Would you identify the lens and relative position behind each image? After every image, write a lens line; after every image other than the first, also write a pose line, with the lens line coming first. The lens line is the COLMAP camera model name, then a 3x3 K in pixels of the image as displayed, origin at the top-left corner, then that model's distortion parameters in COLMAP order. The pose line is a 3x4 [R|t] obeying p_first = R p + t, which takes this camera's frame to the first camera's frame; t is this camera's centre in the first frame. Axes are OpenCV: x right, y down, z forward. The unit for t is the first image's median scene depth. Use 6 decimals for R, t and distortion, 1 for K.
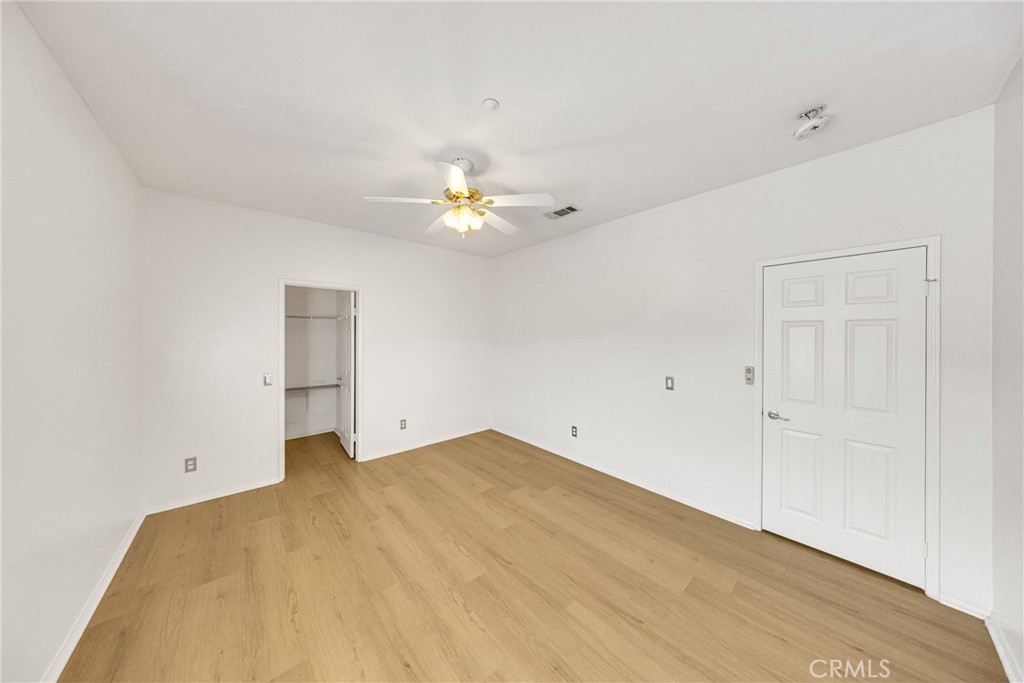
lens RADIAL K [[307.7, 0, 513.8], [0, 307.7, 338.6], [0, 0, 1]] dist [-0.014437, 0.000035]
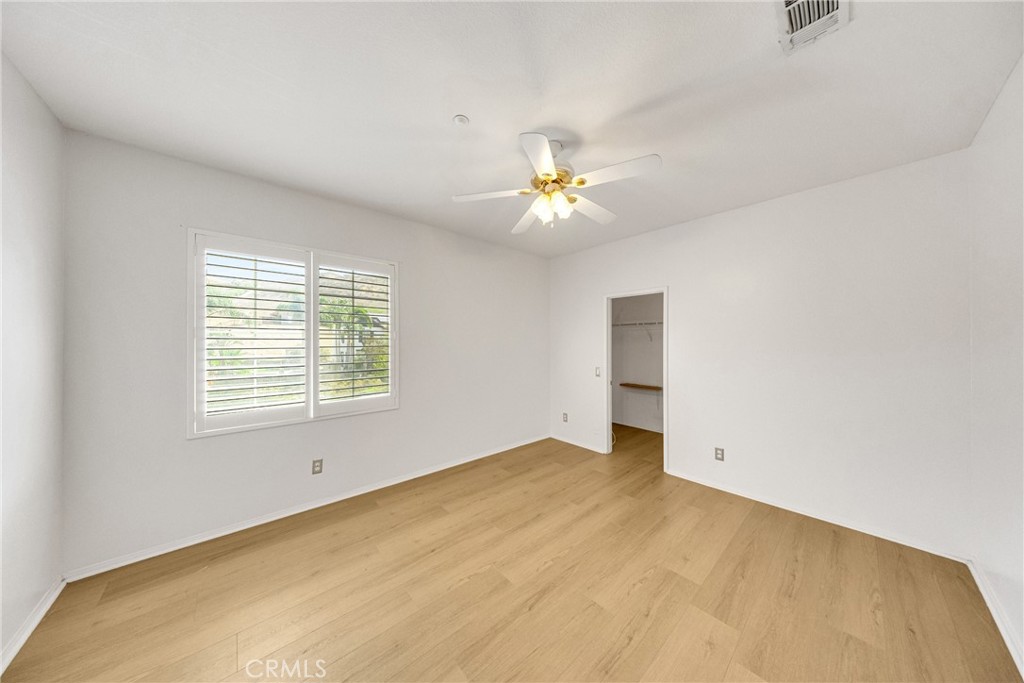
lens RADIAL K [[307.7, 0, 513.8], [0, 307.7, 338.6], [0, 0, 1]] dist [-0.014437, 0.000035]
pose [[0.016266, -0.003829, -0.999860, 0.667639], [-0.021978, 0.999750, -0.004186, 0.001905], [0.999626, 0.022043, 0.016178, 0.751294]]
